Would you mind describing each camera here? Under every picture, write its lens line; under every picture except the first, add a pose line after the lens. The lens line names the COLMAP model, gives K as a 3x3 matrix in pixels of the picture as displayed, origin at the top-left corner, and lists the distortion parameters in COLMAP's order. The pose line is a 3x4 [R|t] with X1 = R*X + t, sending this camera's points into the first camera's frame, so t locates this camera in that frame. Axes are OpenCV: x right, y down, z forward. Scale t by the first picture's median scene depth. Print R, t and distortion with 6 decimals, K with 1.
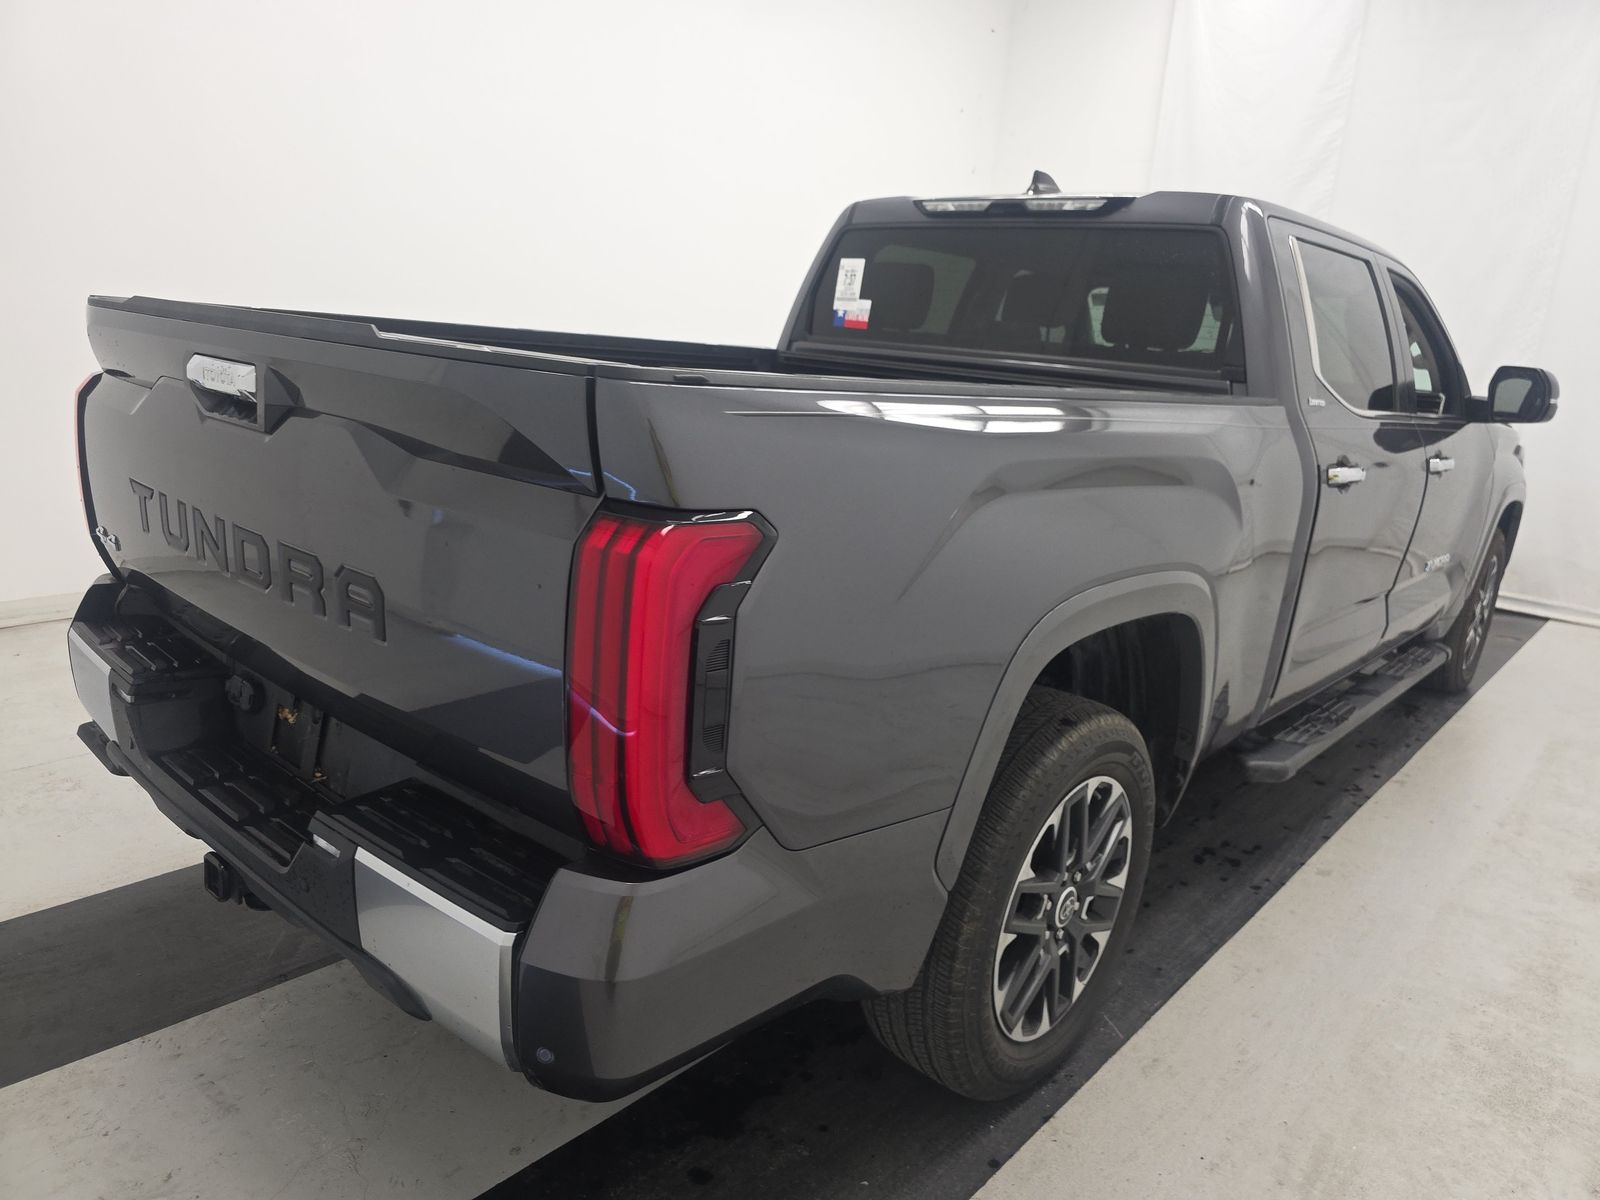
lens RADIAL K [[1111.1, 0, 800.0], [0, 1111.1, 600.0], [0, 0, 1]] dist [-0.000951, -0.002508]
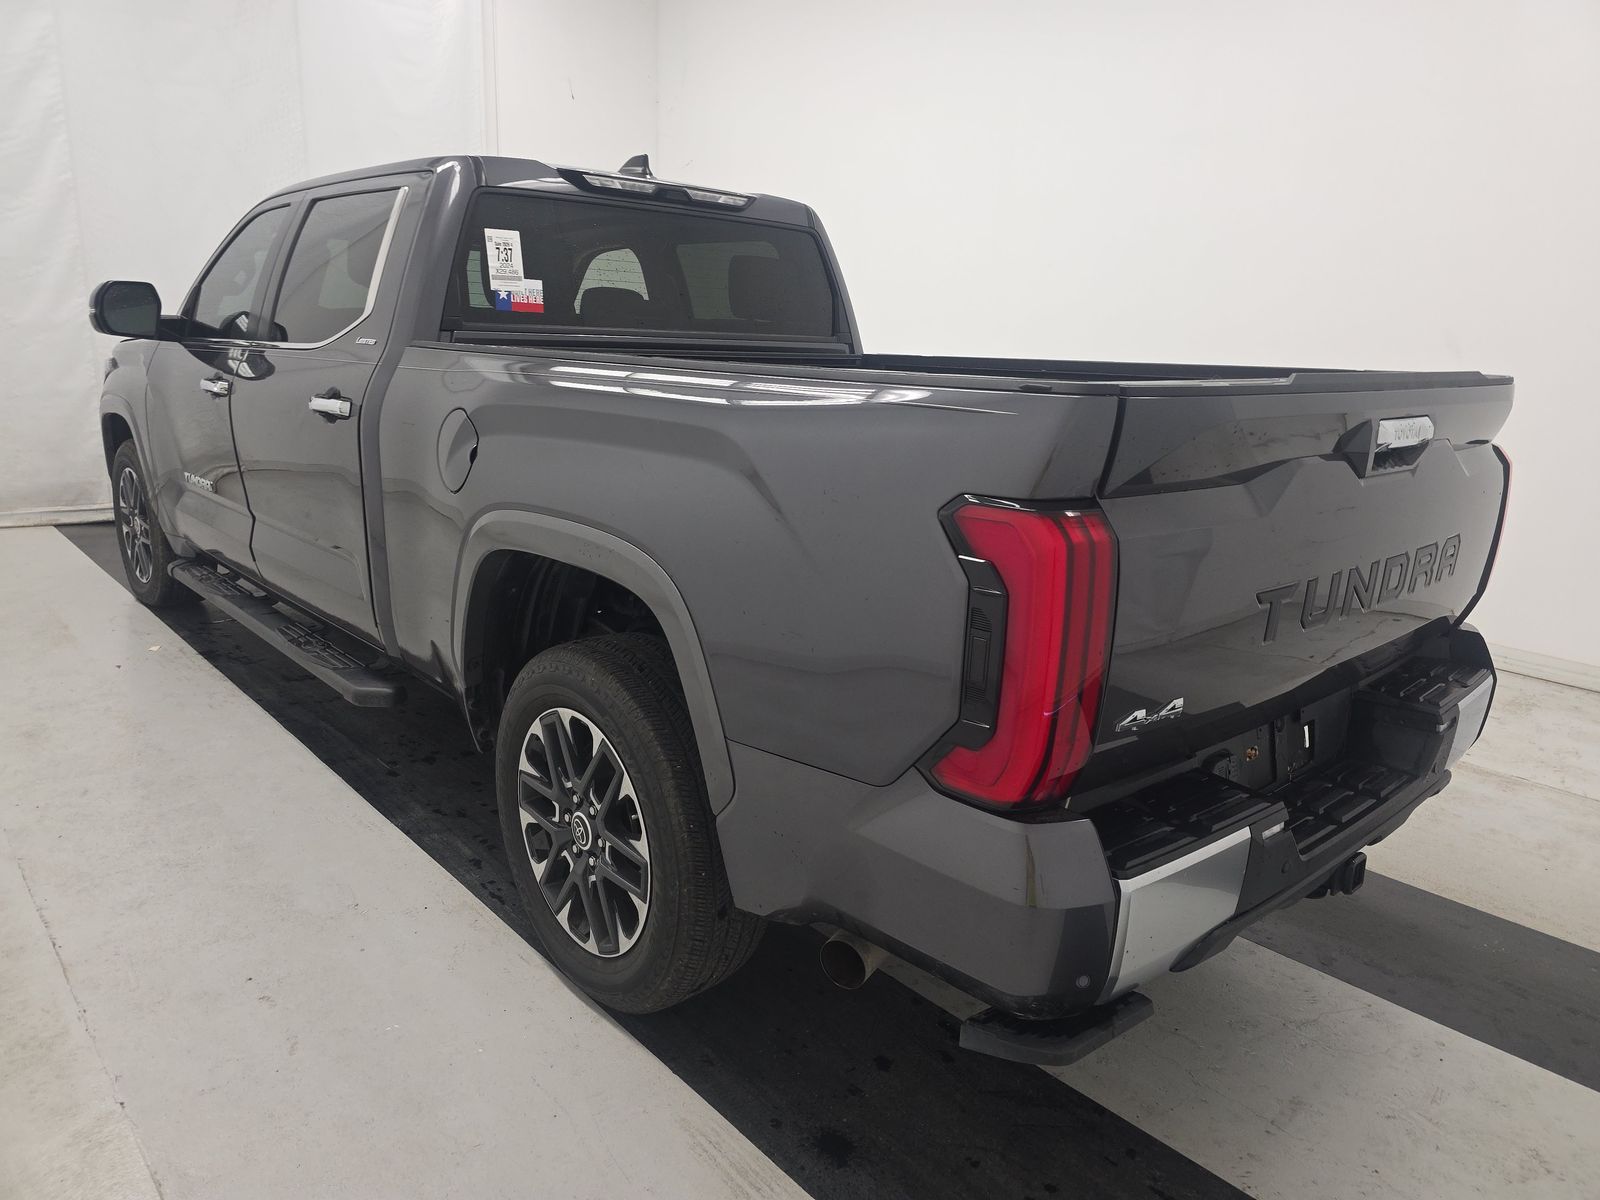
lens RADIAL K [[1094.9, 0, 800.3], [0, 1094.9, 578.5], [0, 0, 1]] dist [0.011694, -0.002454]
pose [[0.136332, -0.289611, 0.947385, -0.804173], [0.207227, 0.943495, 0.258601, -0.228528], [-0.968747, 0.161068, 0.188644, 0.673939]]
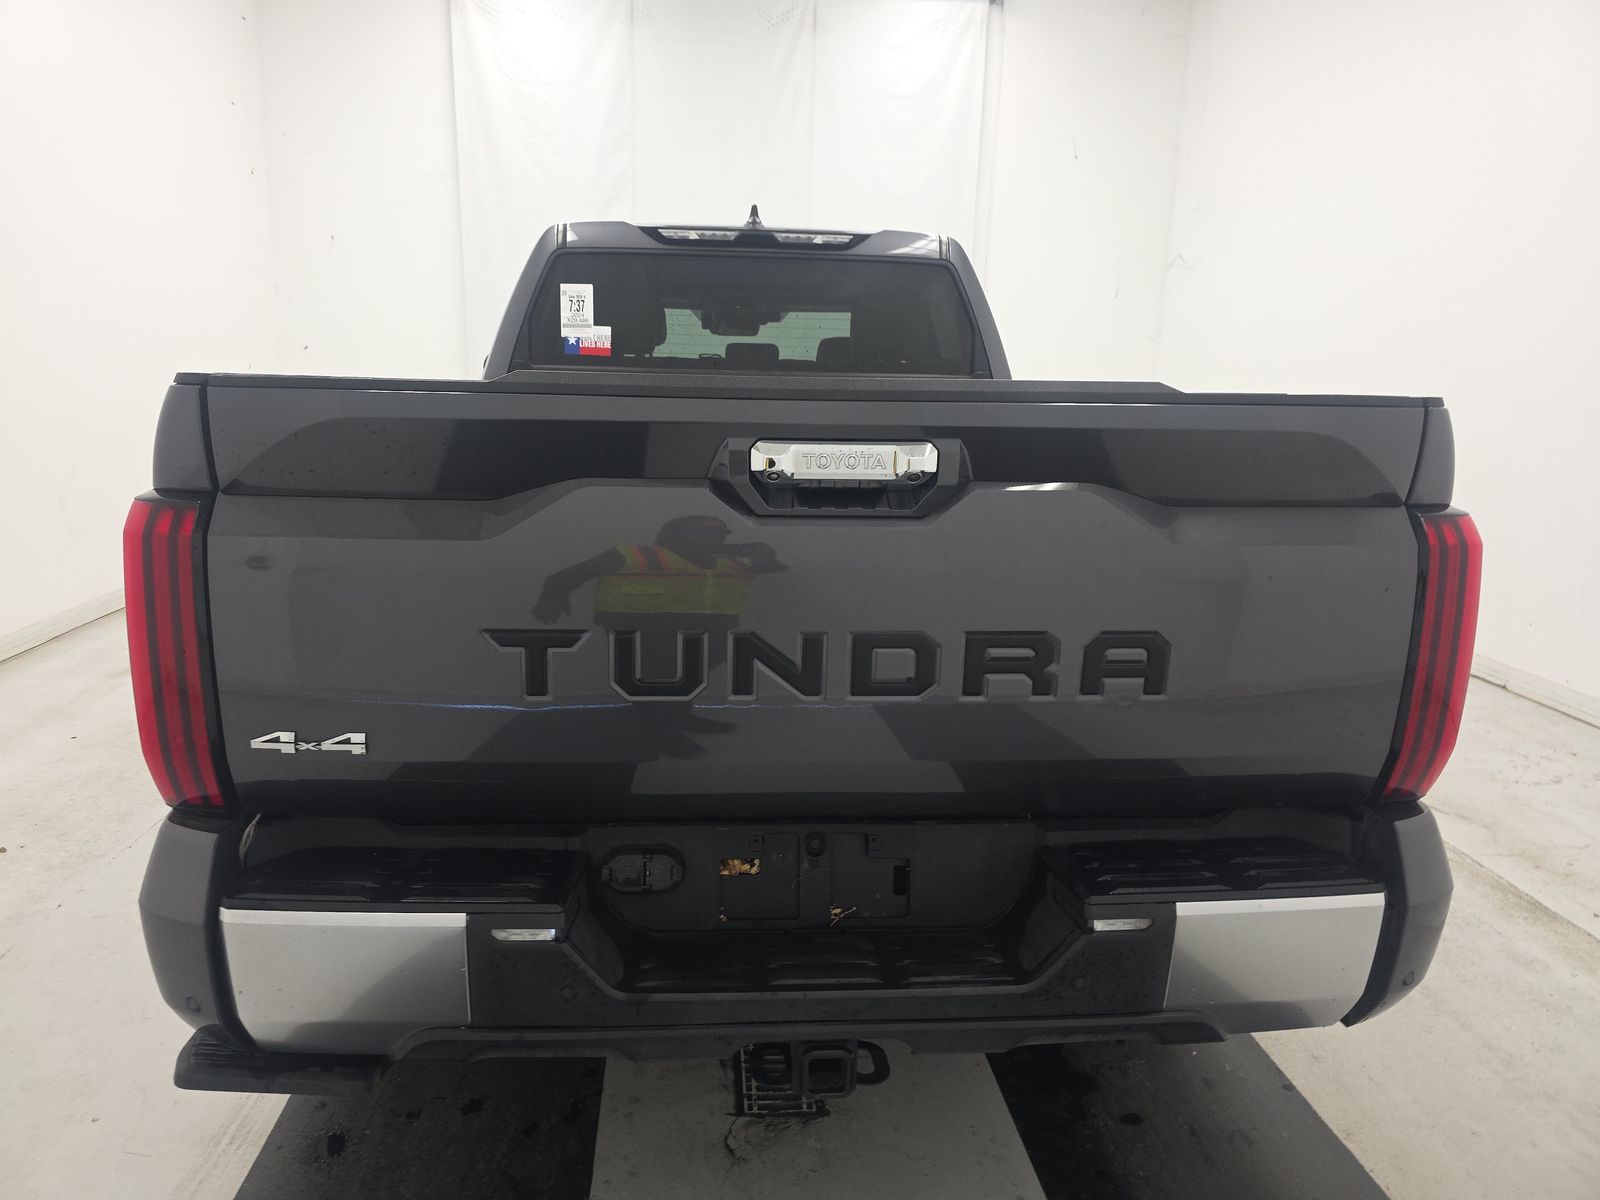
lens RADIAL K [[1094.9, 0, 800.3], [0, 1094.9, 578.5], [0, 0, 1]] dist [0.011694, -0.002454]
pose [[0.700207, -0.192495, 0.687499, -0.527104], [0.203078, 0.976889, 0.066691, -0.082775], [-0.684448, 0.092918, 0.723116, 0.206034]]
